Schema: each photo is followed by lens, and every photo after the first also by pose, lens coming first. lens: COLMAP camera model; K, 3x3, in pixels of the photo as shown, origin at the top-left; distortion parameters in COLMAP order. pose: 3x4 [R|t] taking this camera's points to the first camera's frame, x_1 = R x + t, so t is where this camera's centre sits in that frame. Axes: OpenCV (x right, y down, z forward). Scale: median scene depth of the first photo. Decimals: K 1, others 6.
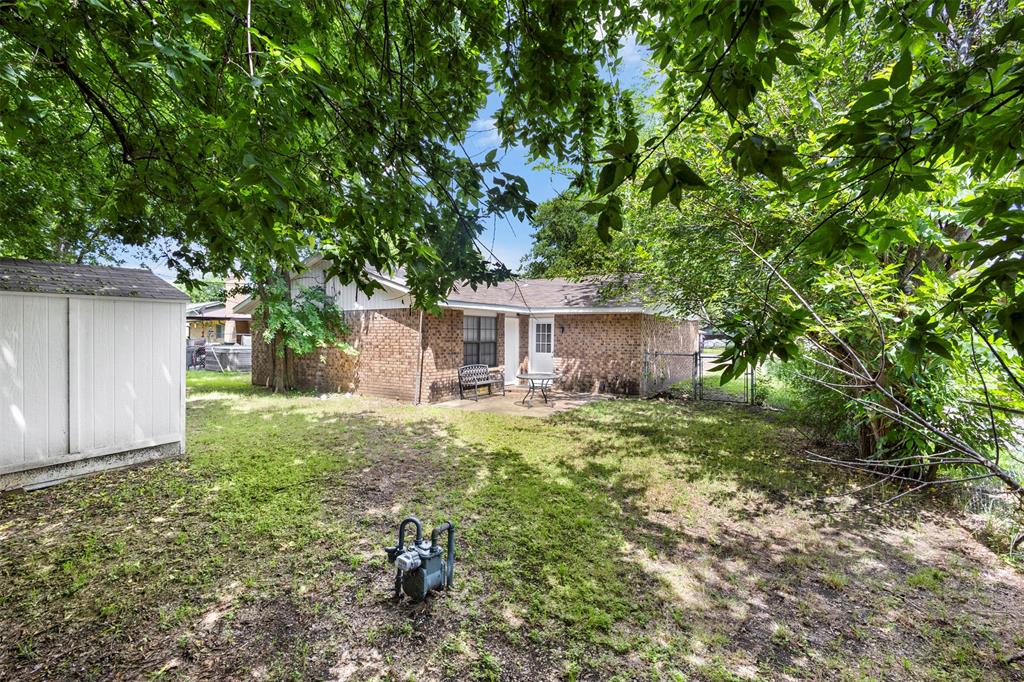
lens RADIAL K [[472.8, 0, 510.8], [0, 472.8, 339.8], [0, 0, 1]] dist [0.010297, -0.002039]
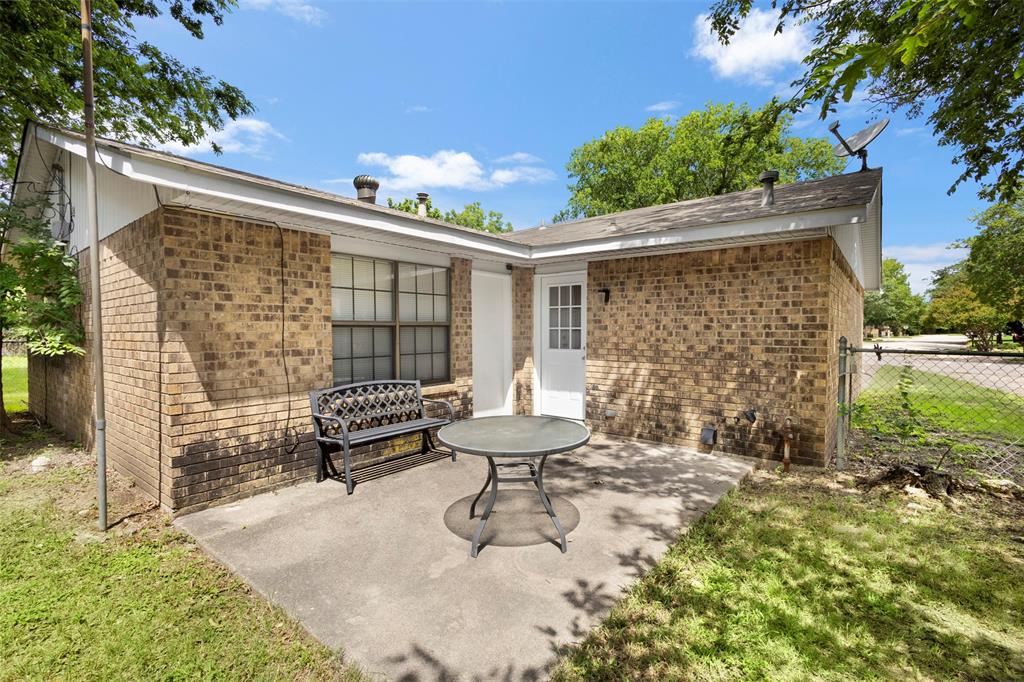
lens RADIAL K [[472.8, 0, 513.2], [0, 472.8, 341.4], [0, 0, 1]] dist [0.010297, -0.002039]
pose [[0.994525, -0.008046, -0.104185, 0.071502], [0.009176, 0.999904, 0.010371, 0.015694], [0.104092, -0.011270, 0.994504, 0.580068]]
